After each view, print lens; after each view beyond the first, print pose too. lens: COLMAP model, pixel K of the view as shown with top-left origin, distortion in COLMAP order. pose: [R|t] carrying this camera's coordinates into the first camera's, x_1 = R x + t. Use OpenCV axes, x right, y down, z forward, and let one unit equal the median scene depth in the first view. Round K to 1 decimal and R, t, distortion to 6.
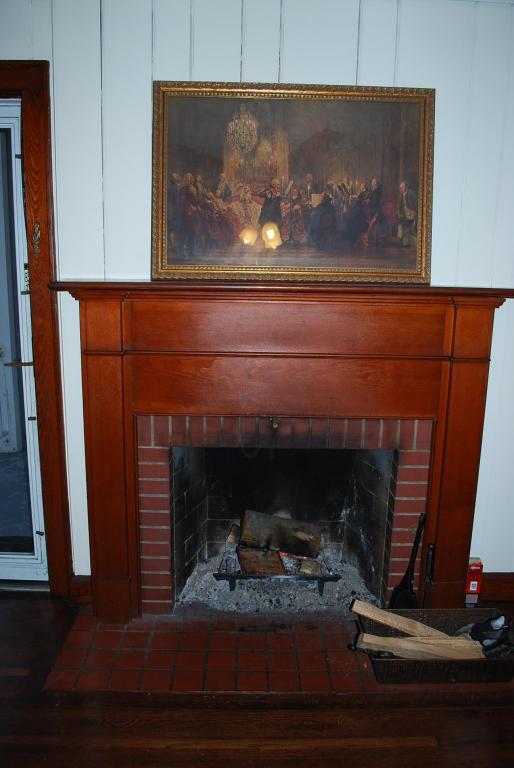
lens RADIAL K [[605.5, 0, 260.4], [0, 605.5, 385.7], [0, 0, 1]] dist [-0.083421, 0.007145]
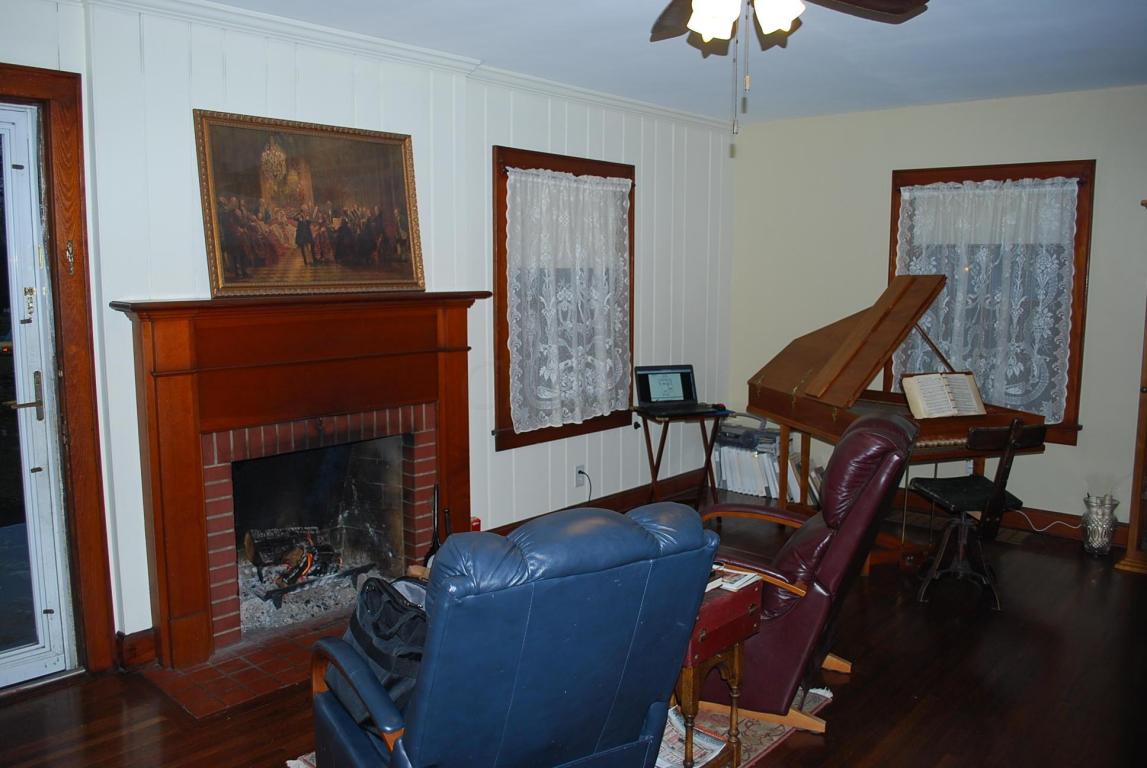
lens RADIAL K [[904.3, 0, 567.6], [0, 904.3, 385.2], [0, 0, 1]] dist [-0.083421, 0.007145]
pose [[0.684188, -0.112004, 0.720654, -0.879133], [0.168565, 0.985667, -0.006843, 0.084732], [-0.709558, 0.126159, 0.693261, -0.472436]]
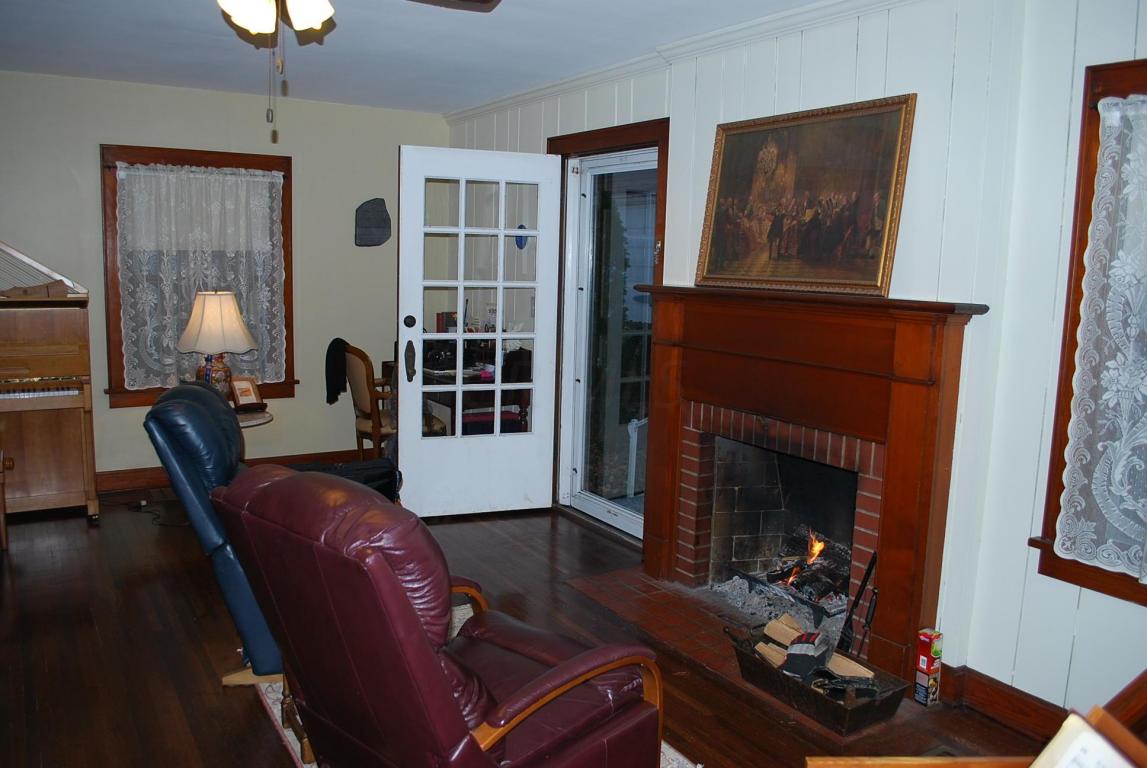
lens RADIAL K [[904.3, 0, 567.6], [0, 904.3, 385.2], [0, 0, 1]] dist [-0.083421, 0.007145]
pose [[0.512343, 0.110886, -0.851592, 1.248321], [-0.200542, 0.979661, 0.006910, 0.058663], [0.835038, 0.167240, 0.524159, -0.133369]]
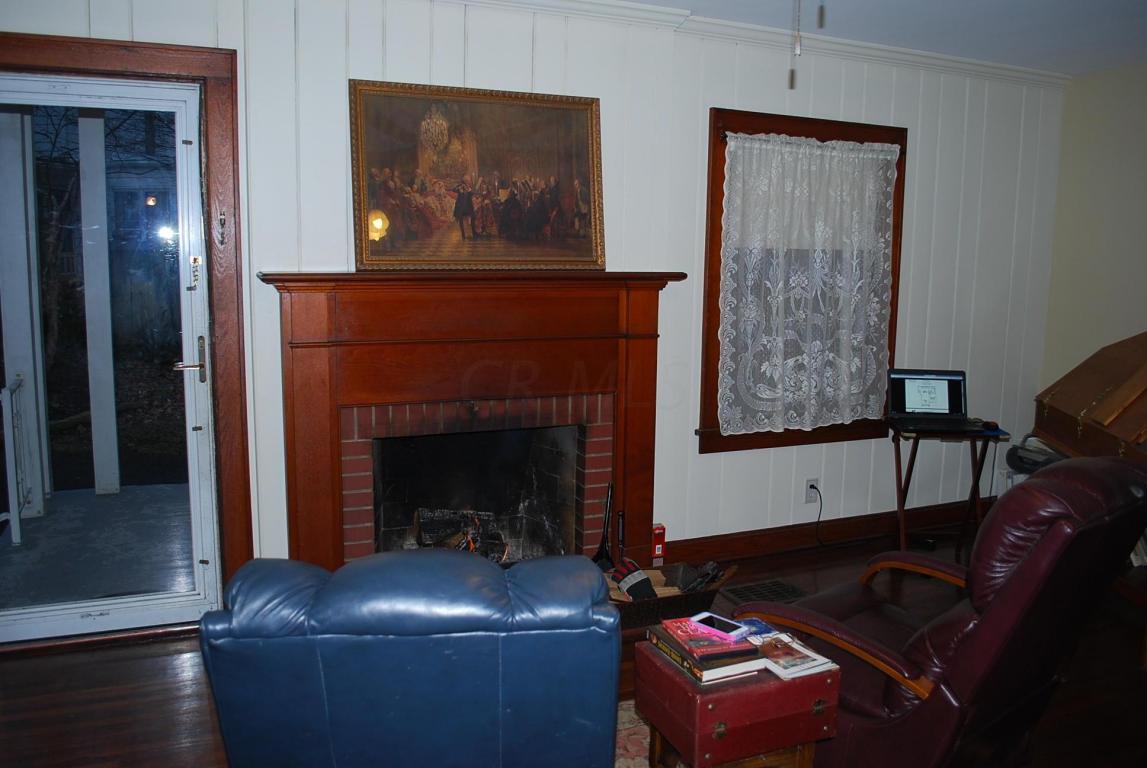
lens RADIAL K [[904.3, 0, 567.6], [0, 904.3, 385.2], [0, 0, 1]] dist [-0.083421, 0.007145]
pose [[0.926381, -0.062640, 0.371341, -0.423726], [0.085319, 0.995339, -0.044946, 0.114962], [-0.366795, 0.073320, 0.927408, -0.524330]]
